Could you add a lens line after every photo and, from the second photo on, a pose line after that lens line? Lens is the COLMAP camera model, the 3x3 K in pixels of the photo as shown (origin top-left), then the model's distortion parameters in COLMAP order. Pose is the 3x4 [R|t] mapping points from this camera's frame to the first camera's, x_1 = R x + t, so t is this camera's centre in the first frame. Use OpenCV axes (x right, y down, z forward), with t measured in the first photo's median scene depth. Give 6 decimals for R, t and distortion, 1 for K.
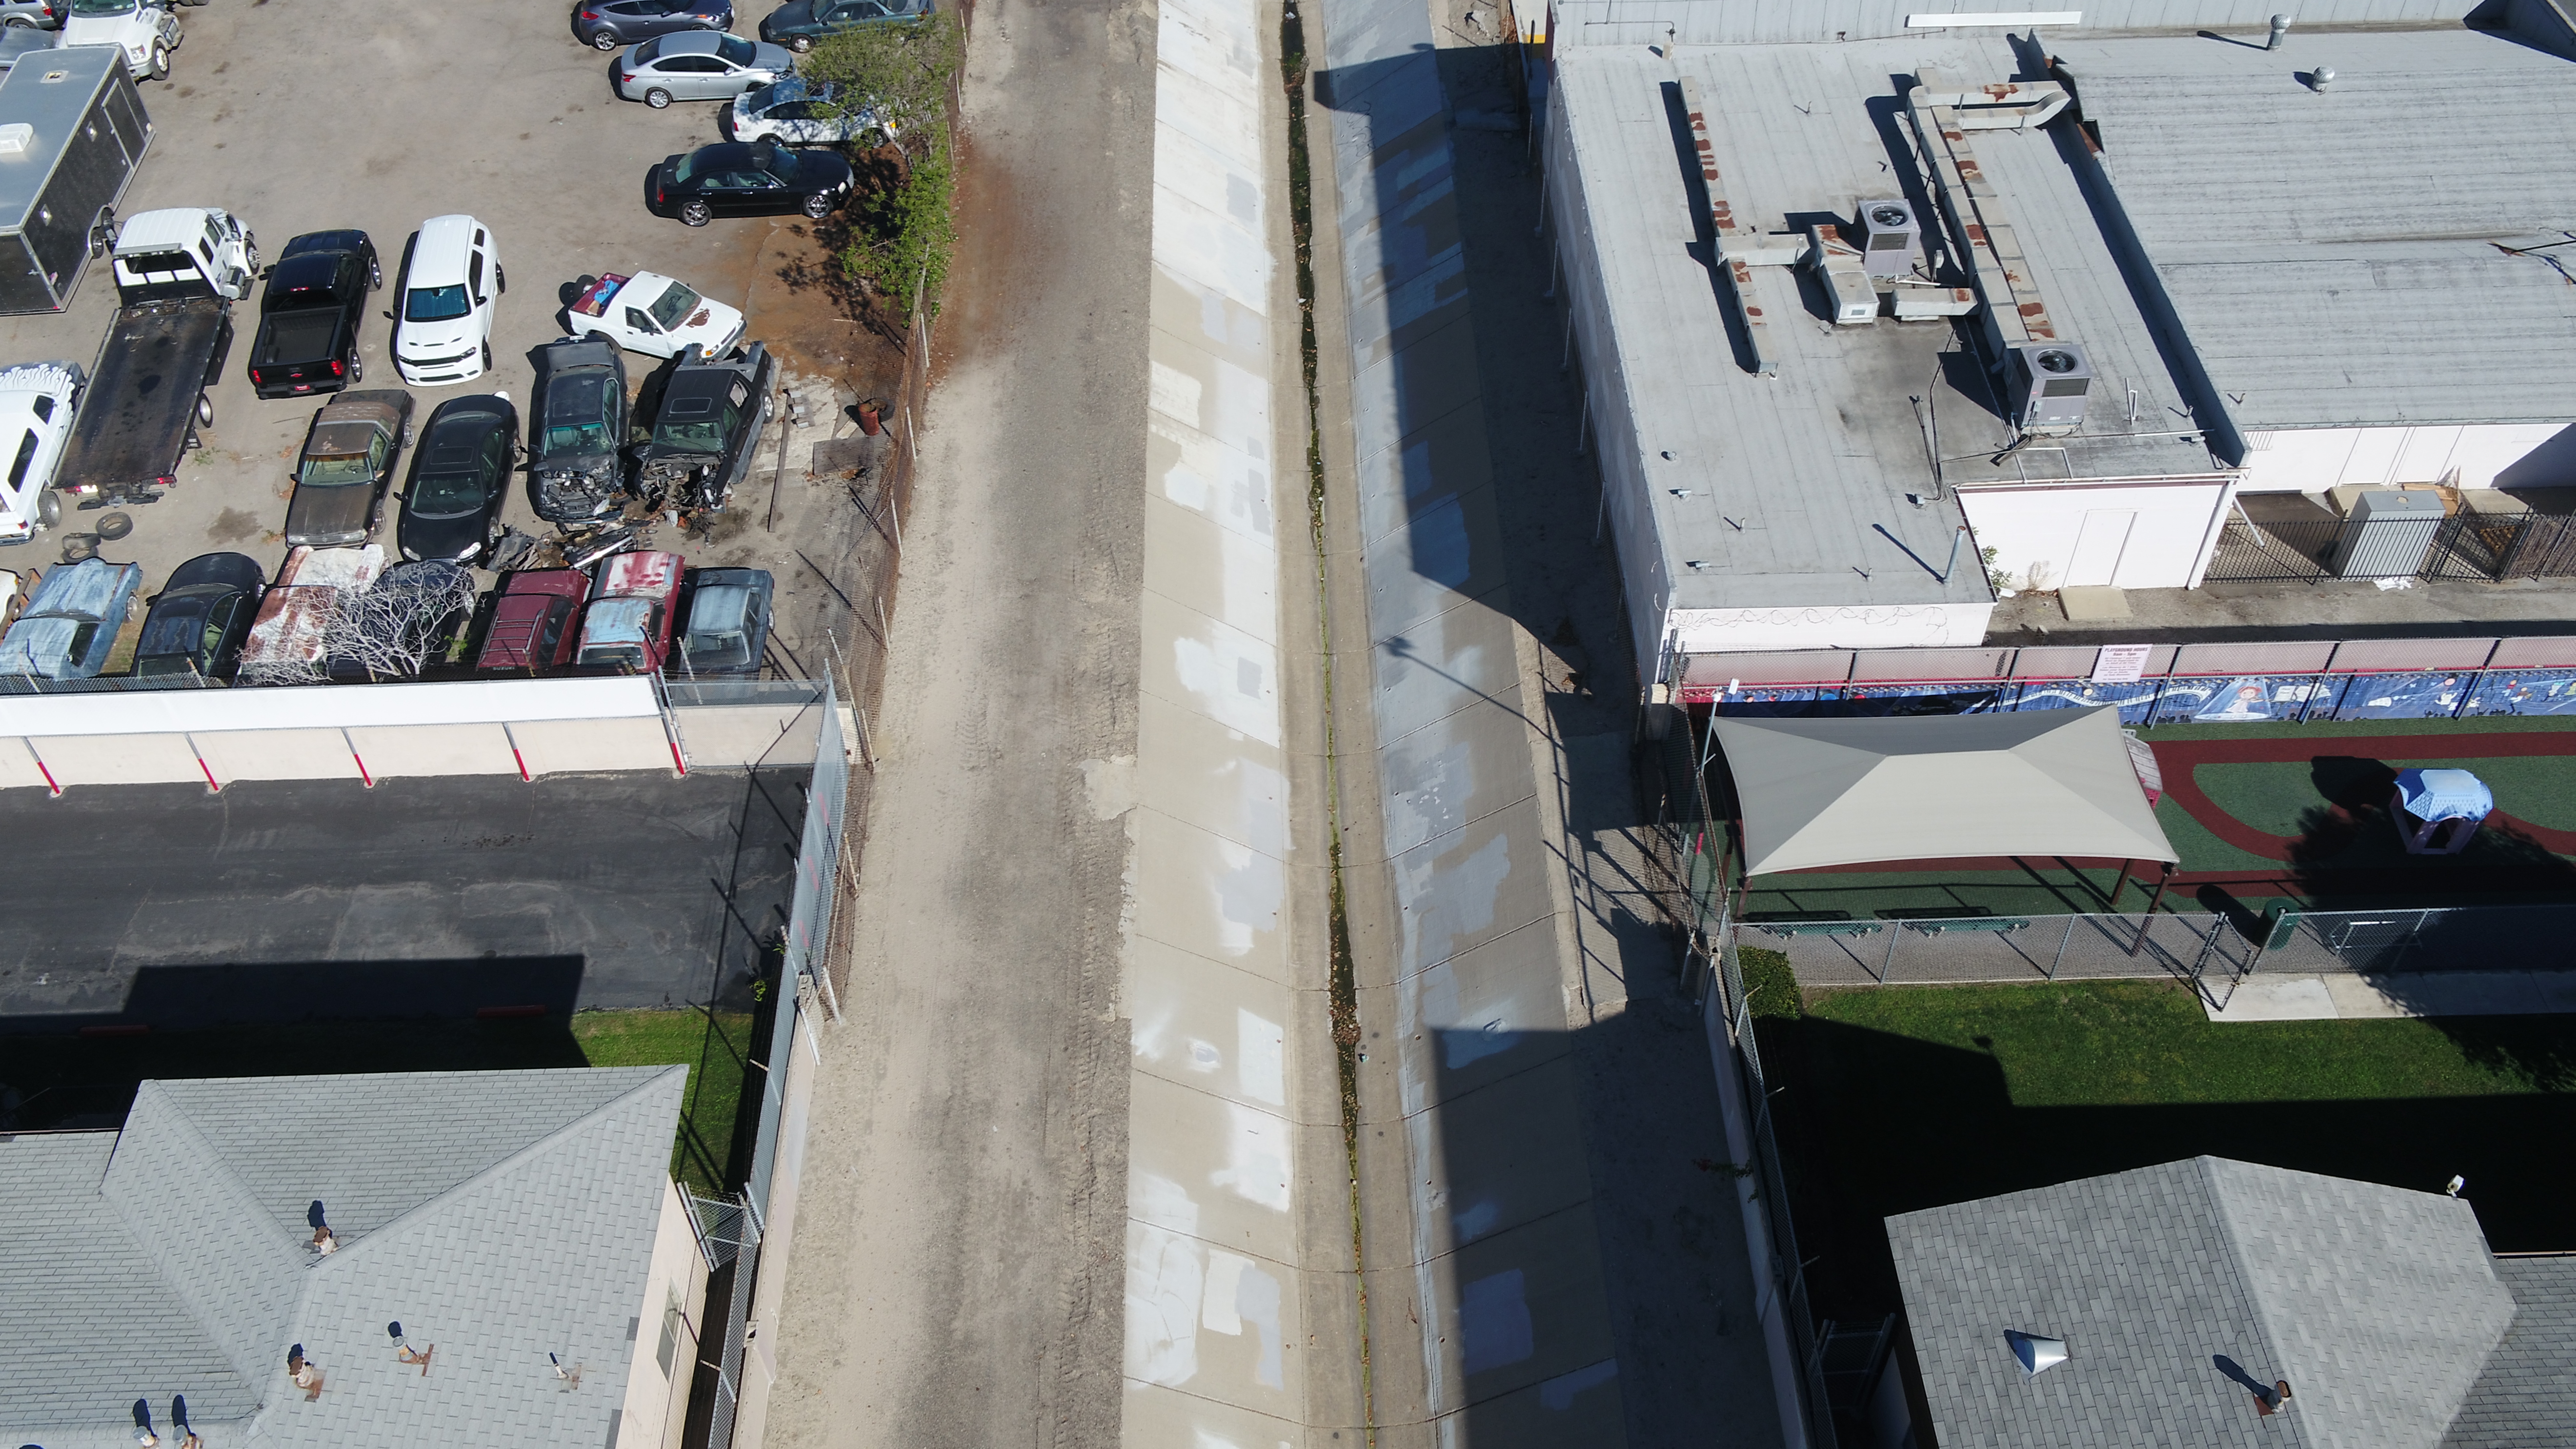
lens RADIAL K [[2249.8, 0, 1288.0], [0, 2249.8, 724.5], [0, 0, 1]] dist [0.003598, -0.008359]
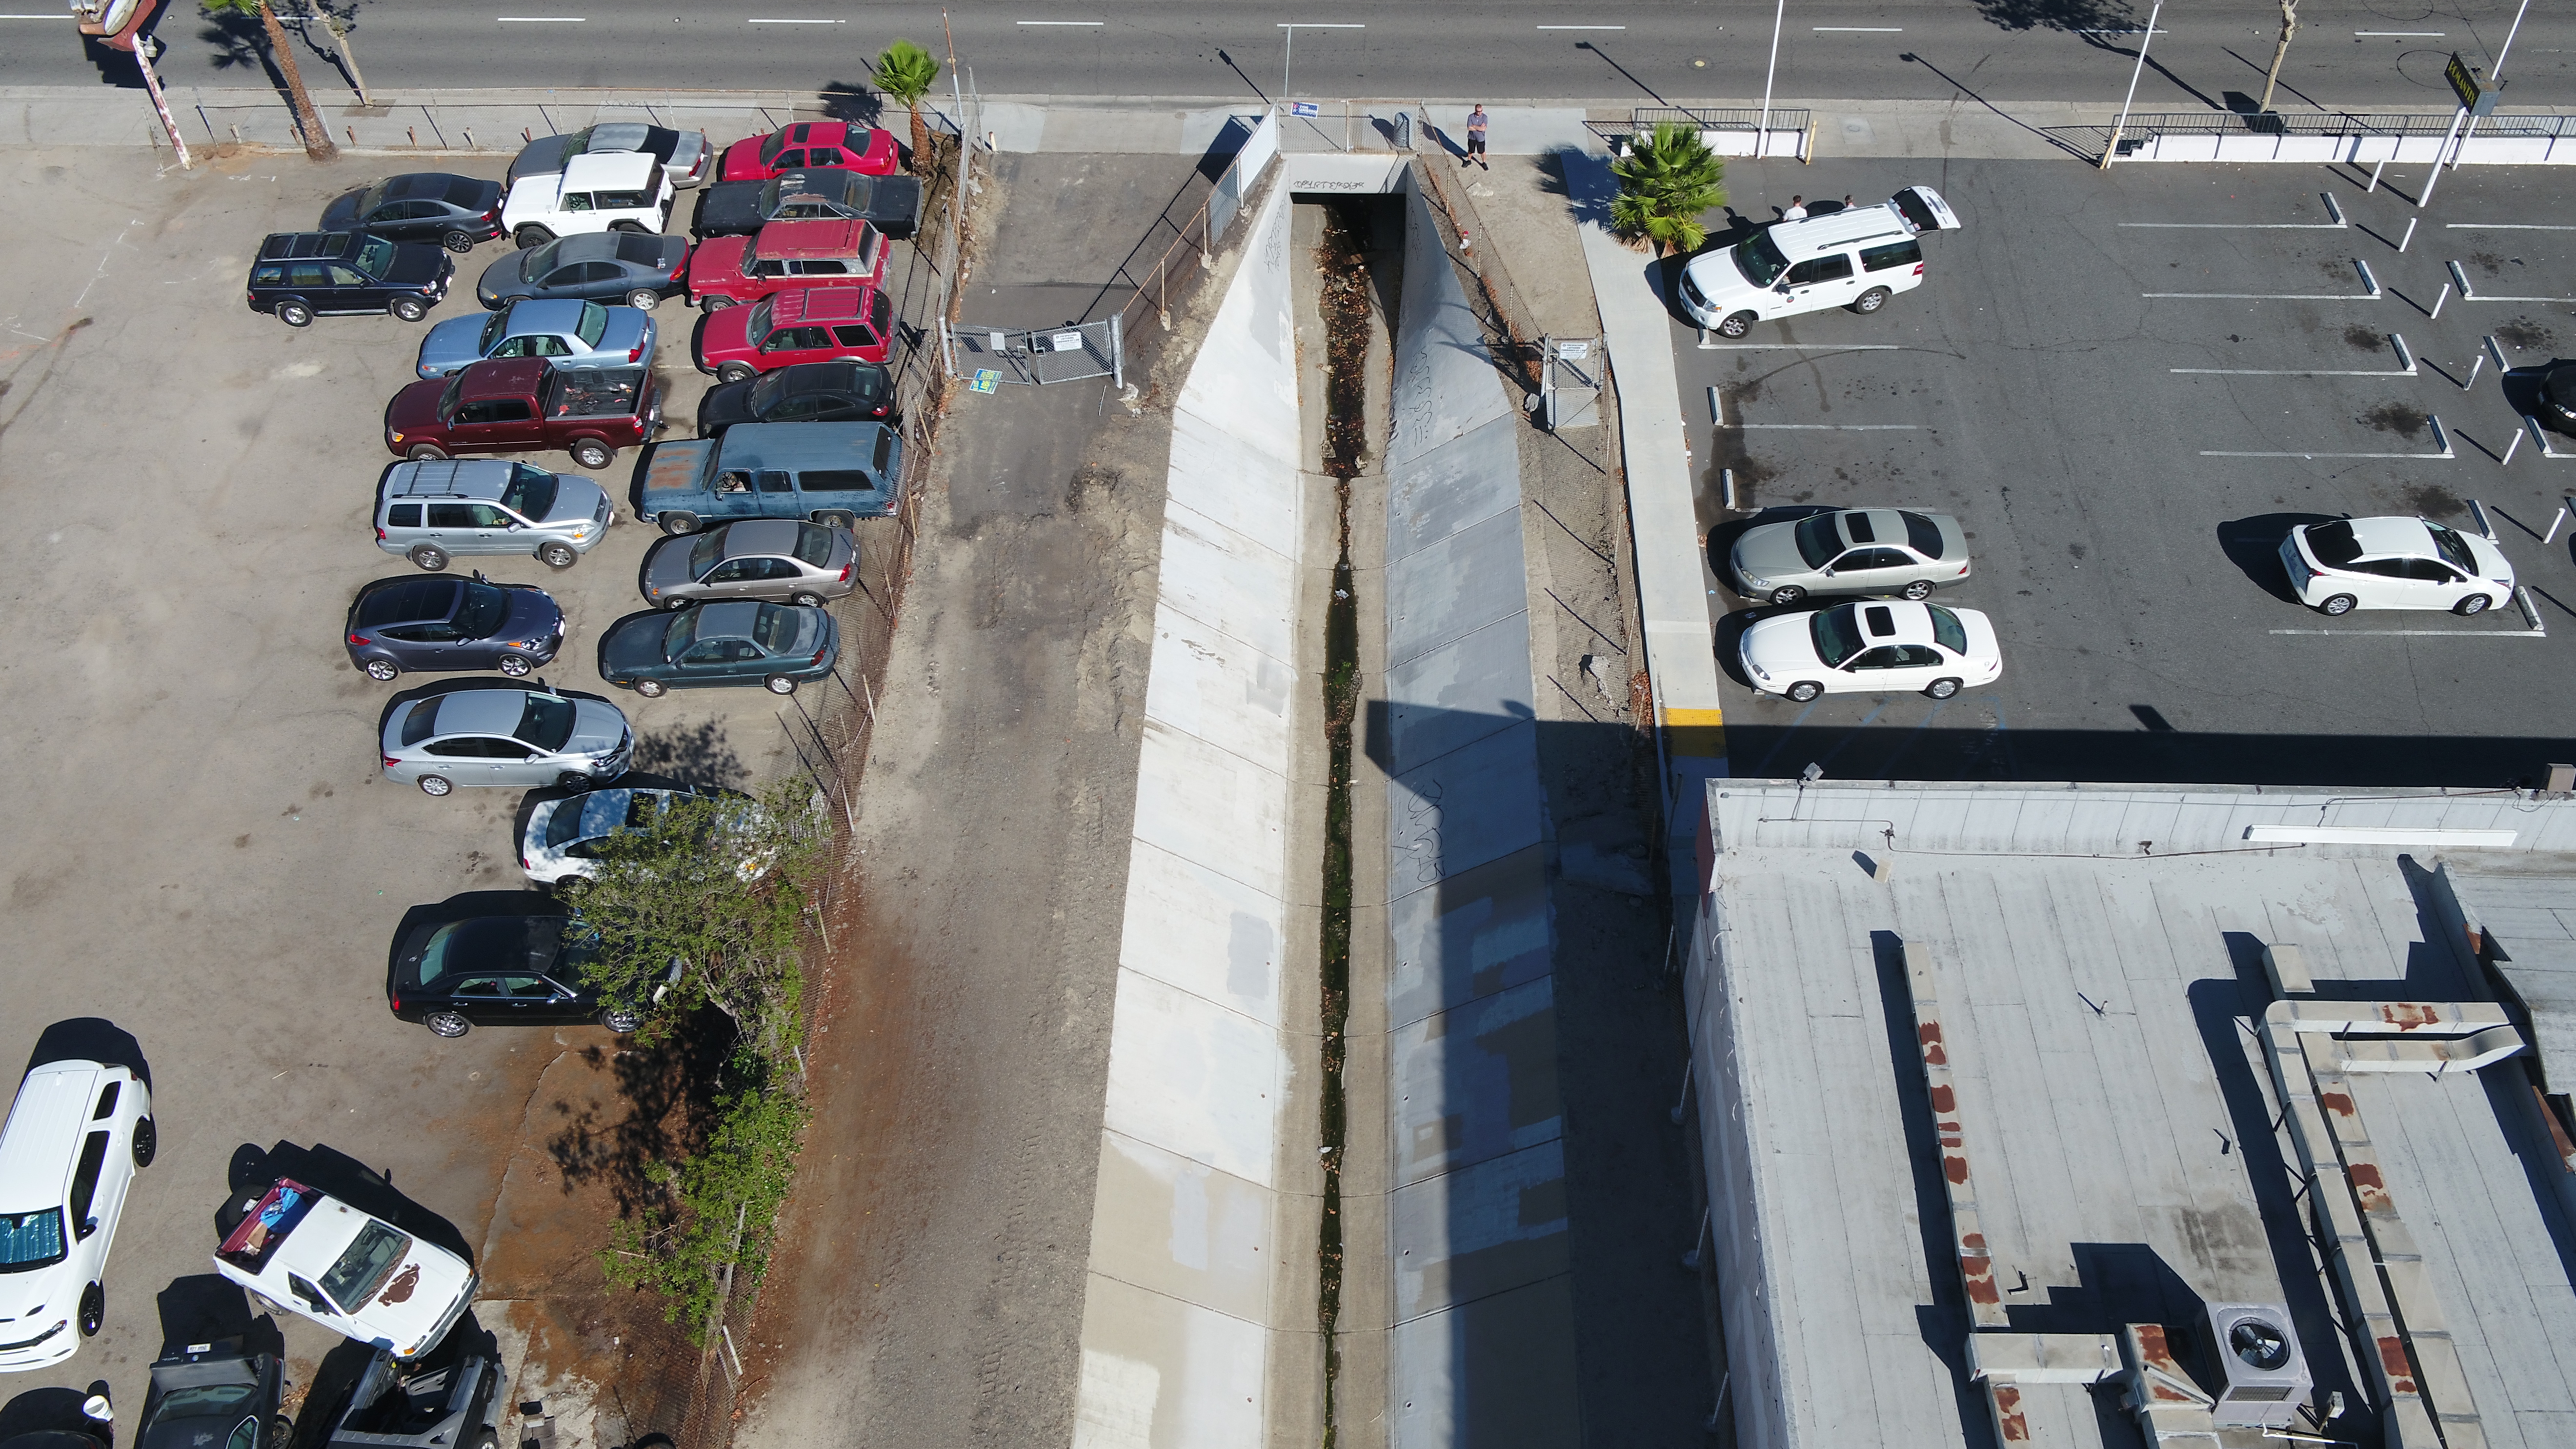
lens RADIAL K [[2249.8, 0, 1288.0], [0, 2249.8, 724.5], [0, 0, 1]] dist [0.003598, -0.008359]
pose [[0.998443, 0.040351, -0.038506, 0.017522], [-0.040390, 0.999184, -0.000245, -0.350522], [0.038465, 0.001800, 0.999258, 0.342674]]
